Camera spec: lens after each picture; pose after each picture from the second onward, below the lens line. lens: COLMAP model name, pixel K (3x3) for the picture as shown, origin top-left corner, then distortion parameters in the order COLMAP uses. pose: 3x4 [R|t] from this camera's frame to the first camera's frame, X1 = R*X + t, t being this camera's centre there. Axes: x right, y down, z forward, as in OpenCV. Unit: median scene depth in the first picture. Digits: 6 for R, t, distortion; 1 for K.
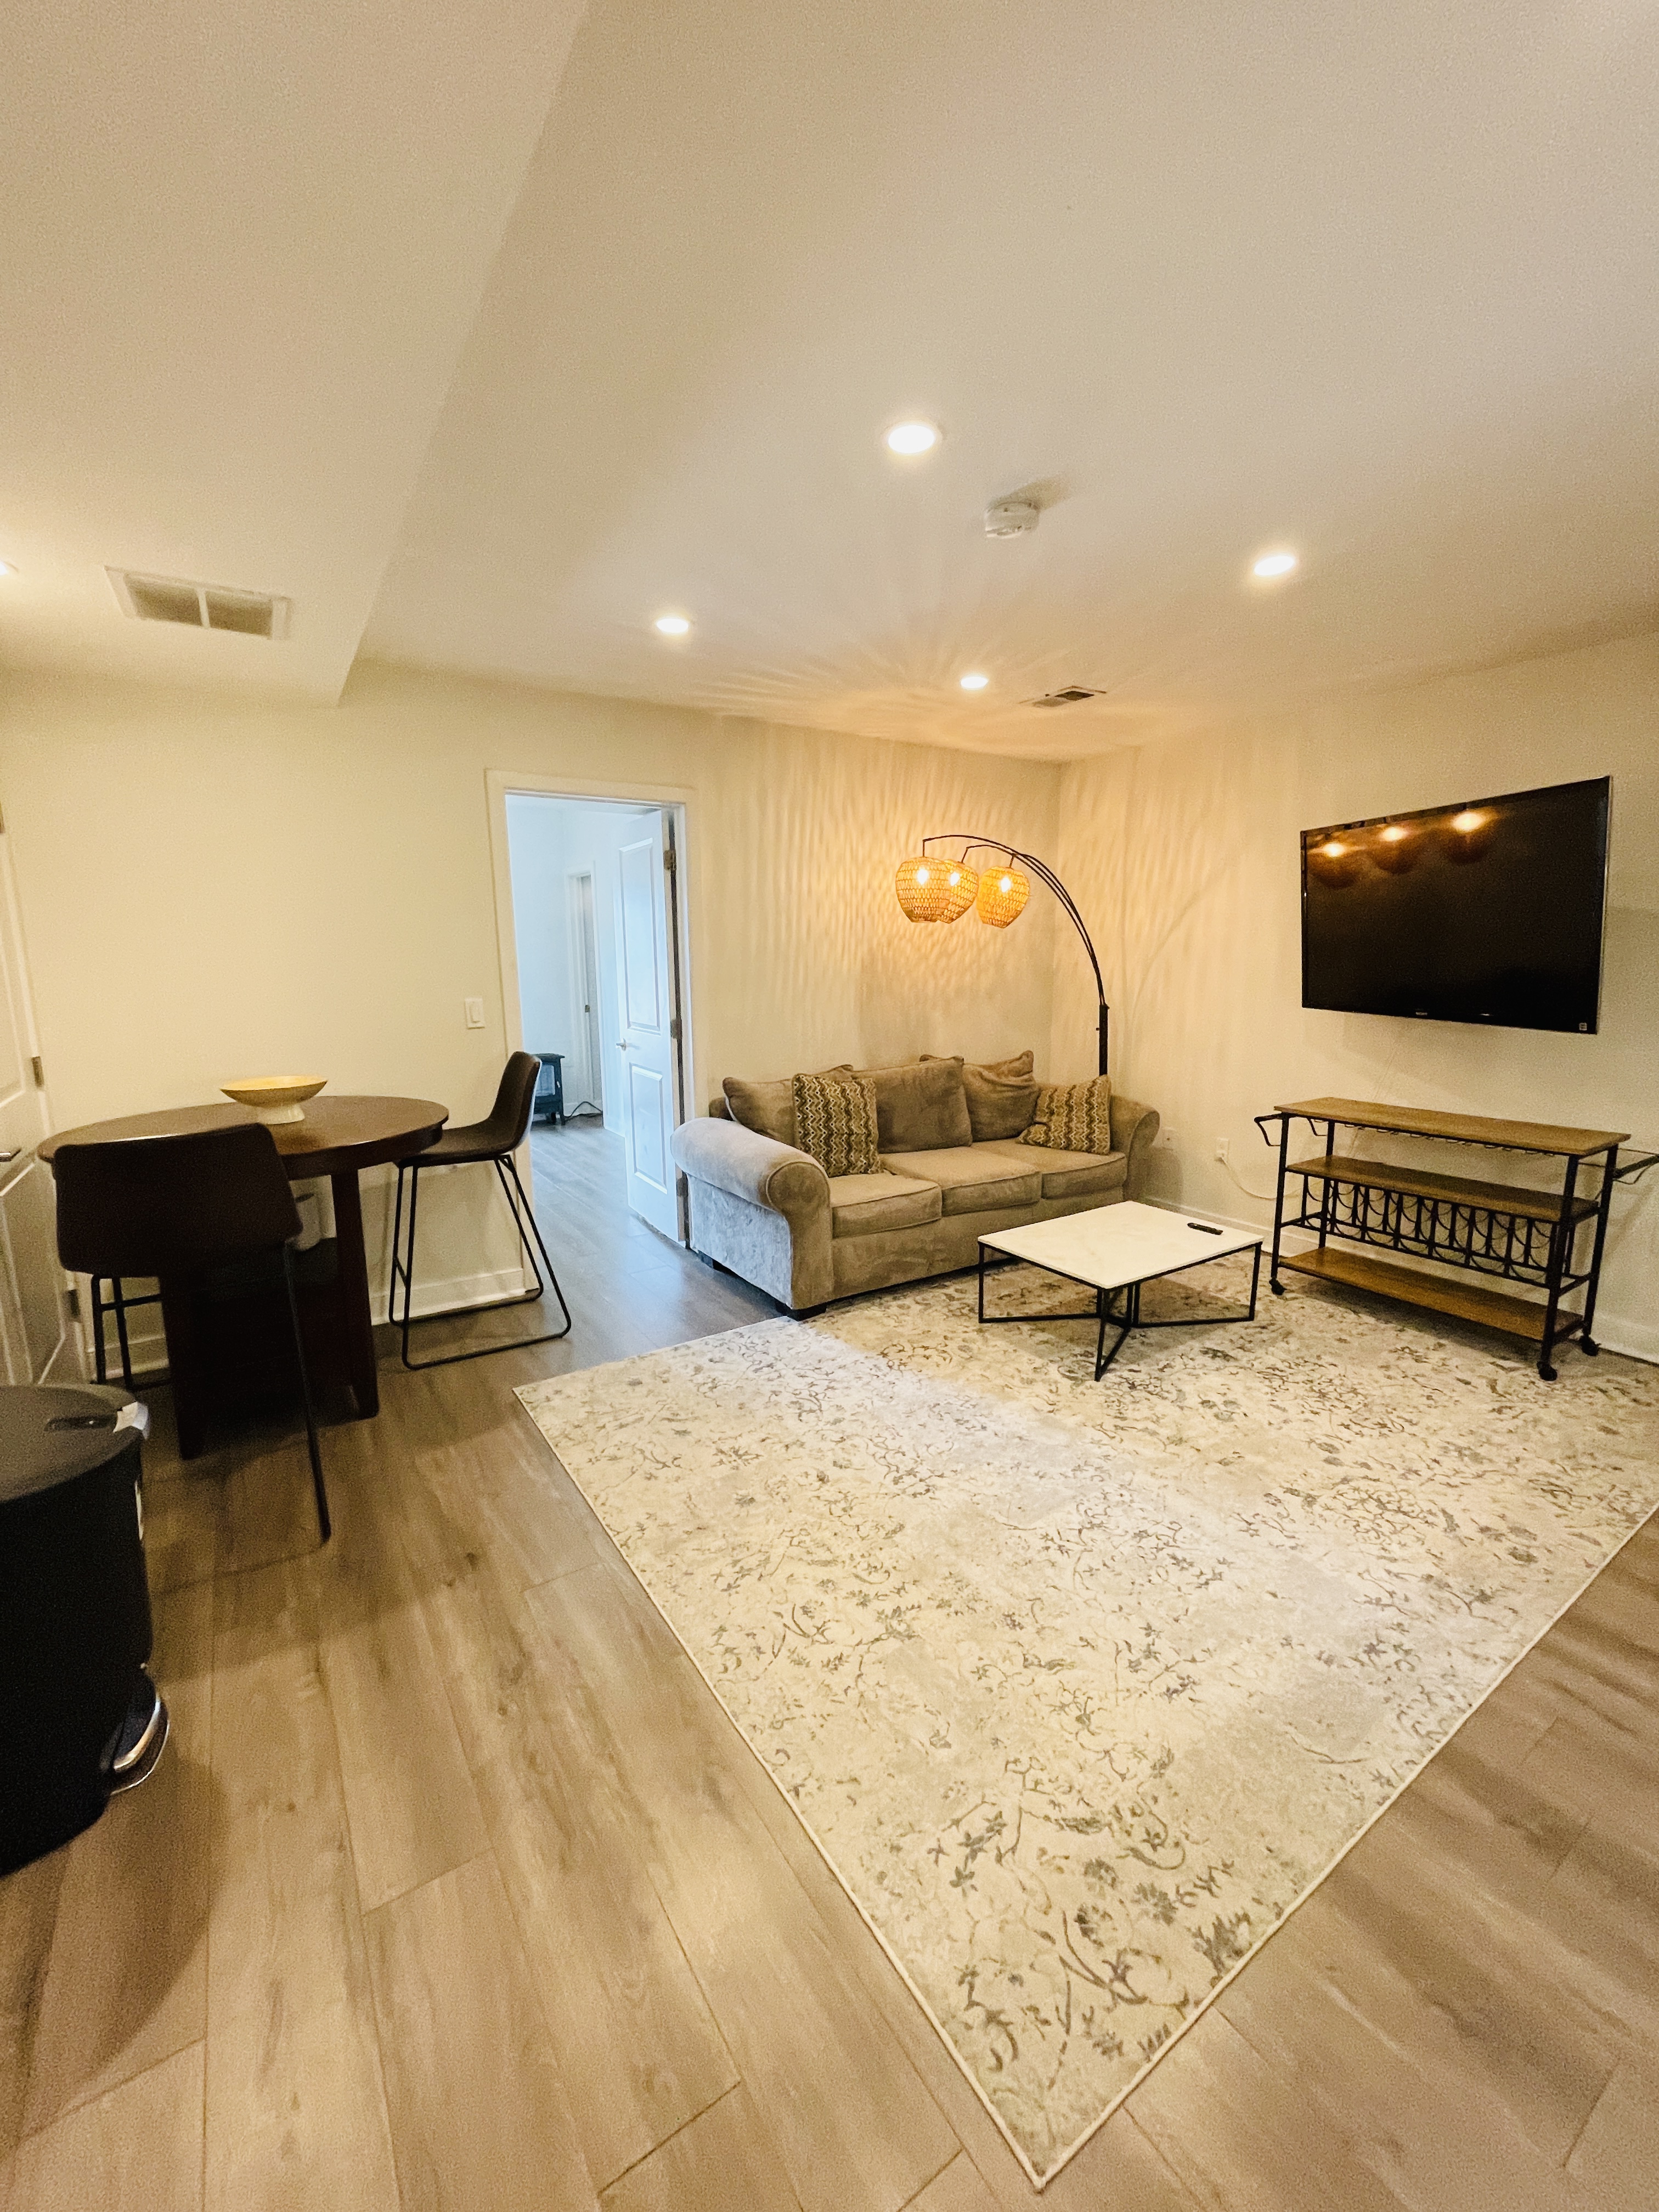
lens RADIAL K [[896.0, 0, 828.9], [0, 896.0, 1102.5], [0, 0, 1]] dist [0.000254, -0.000195]
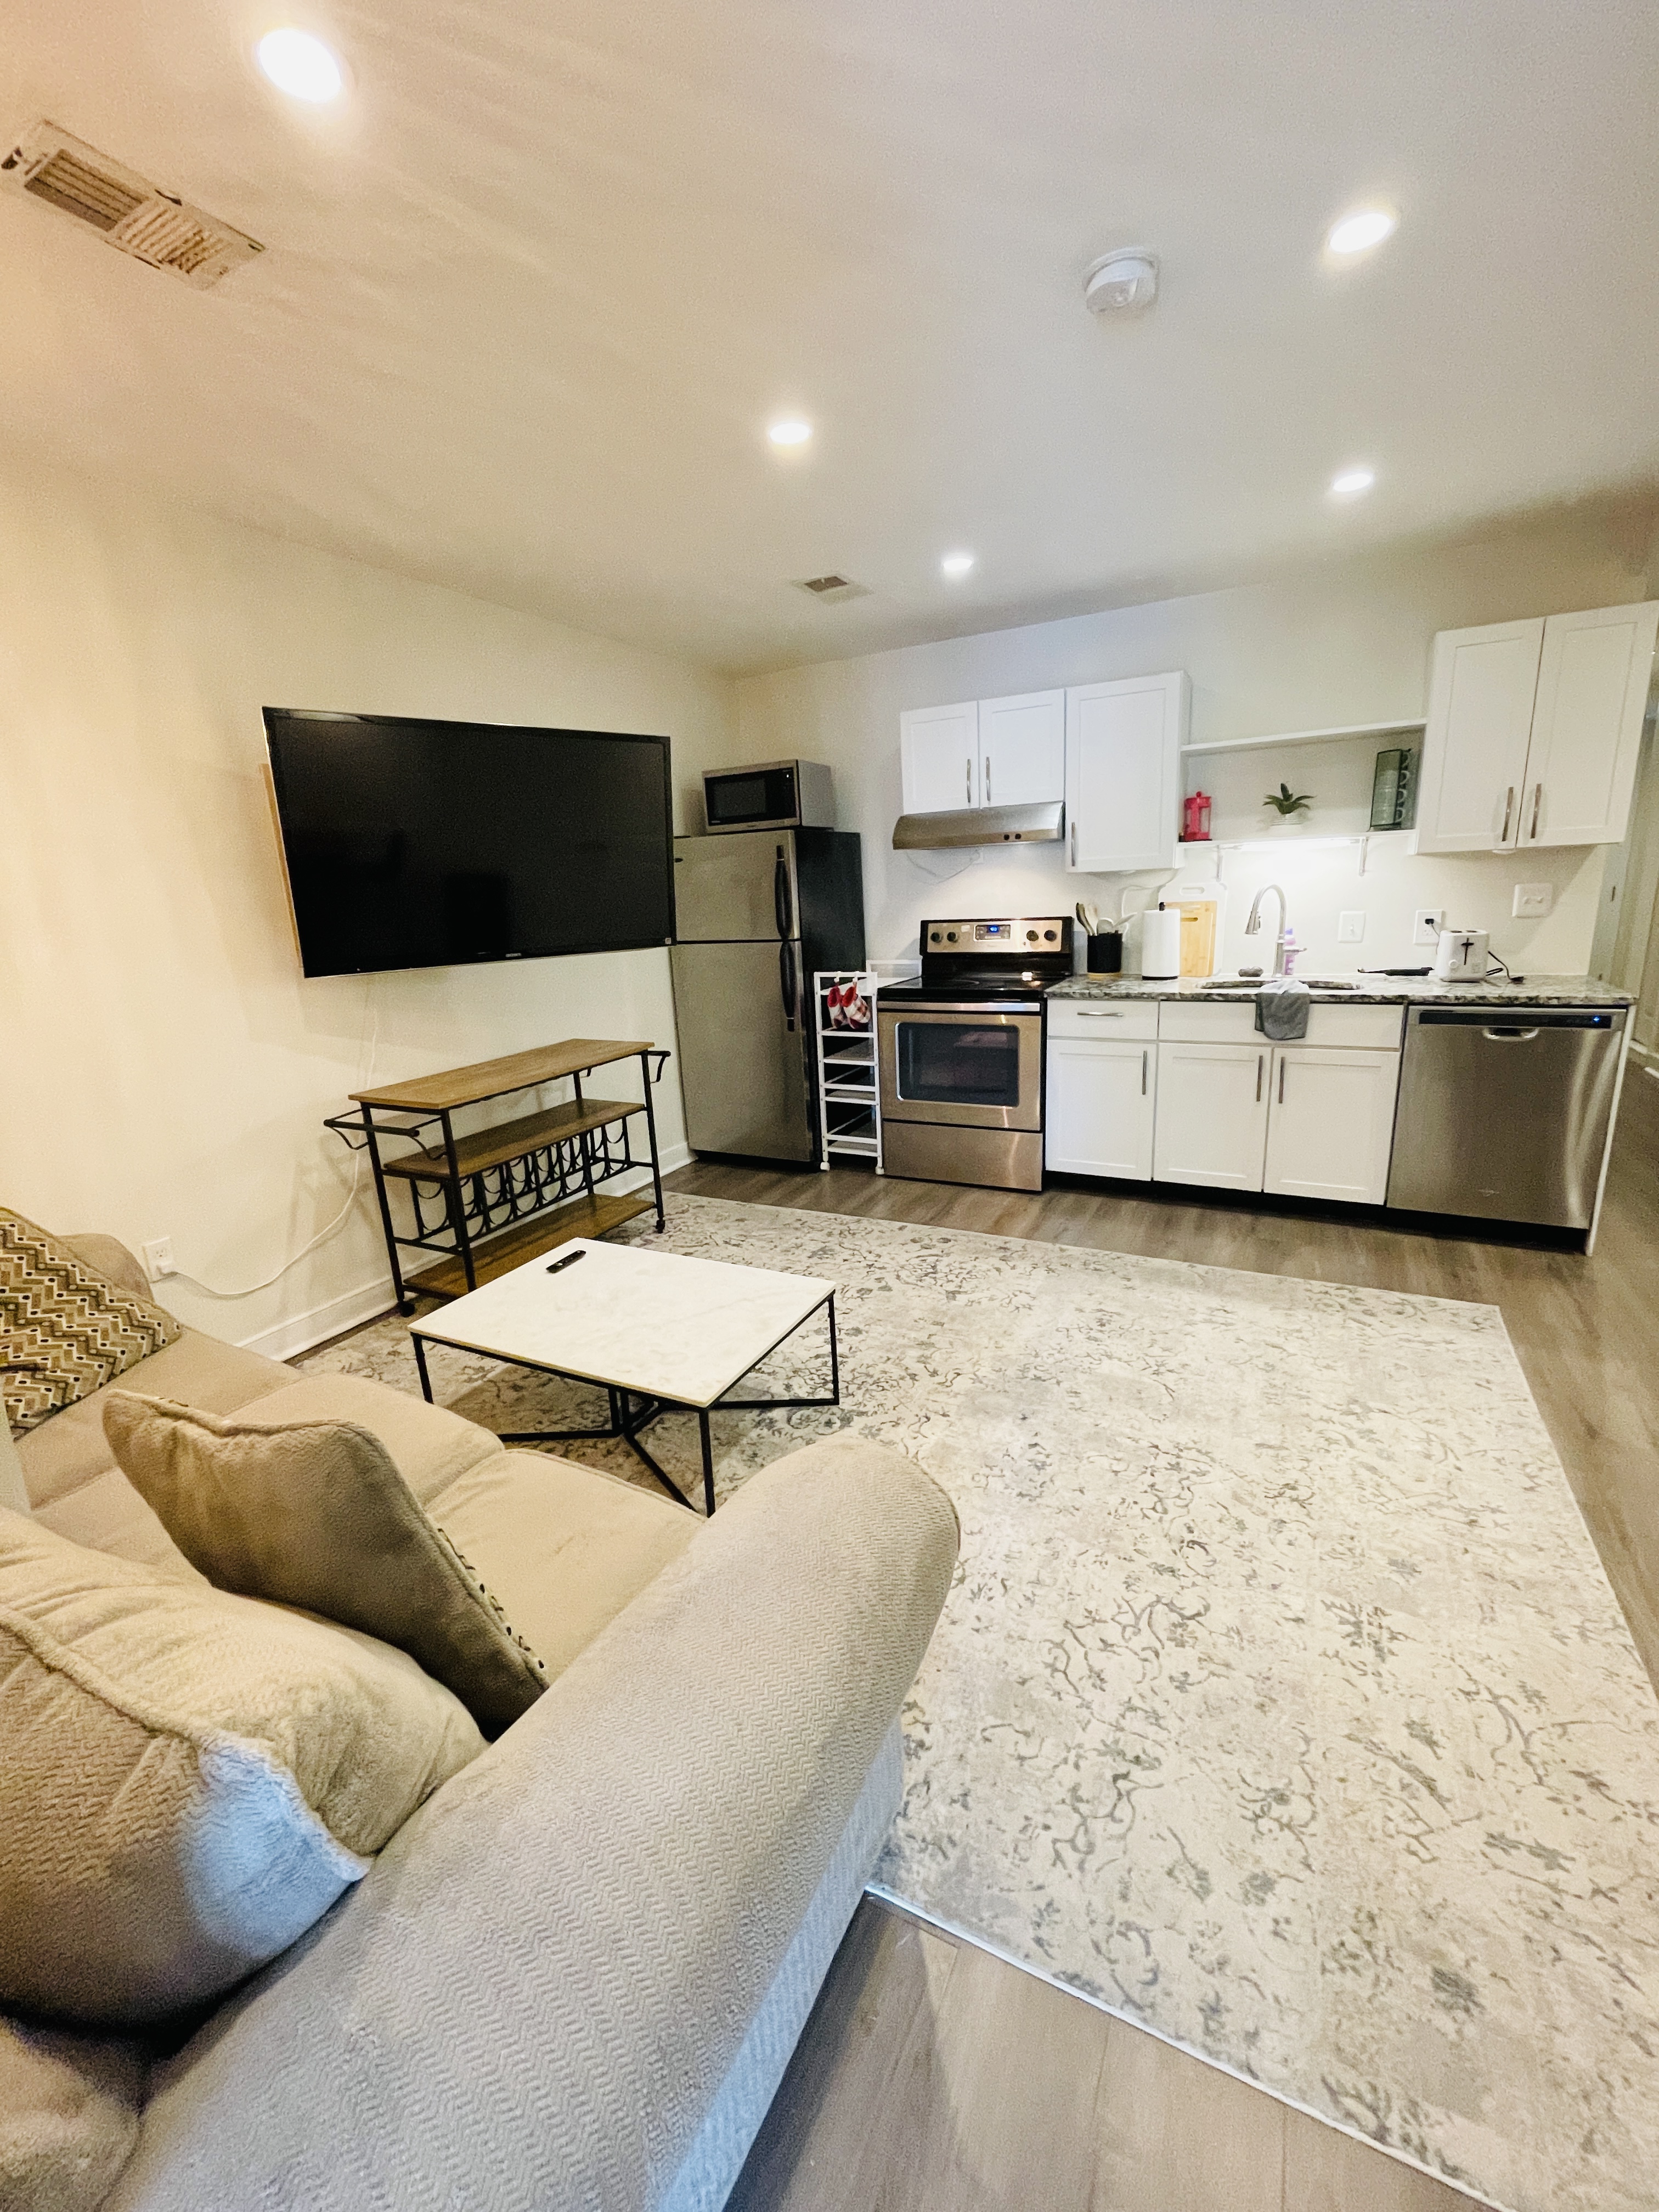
lens RADIAL K [[896.0, 0, 828.2], [0, 896.0, 1103.8], [0, 0, 1]] dist [0.000254, -0.000195]
pose [[-0.479592, -0.185155, 0.857735, -0.395307], [0.196476, 0.930009, 0.310613, -0.226069], [-0.855213, 0.317492, -0.409647, 1.449140]]
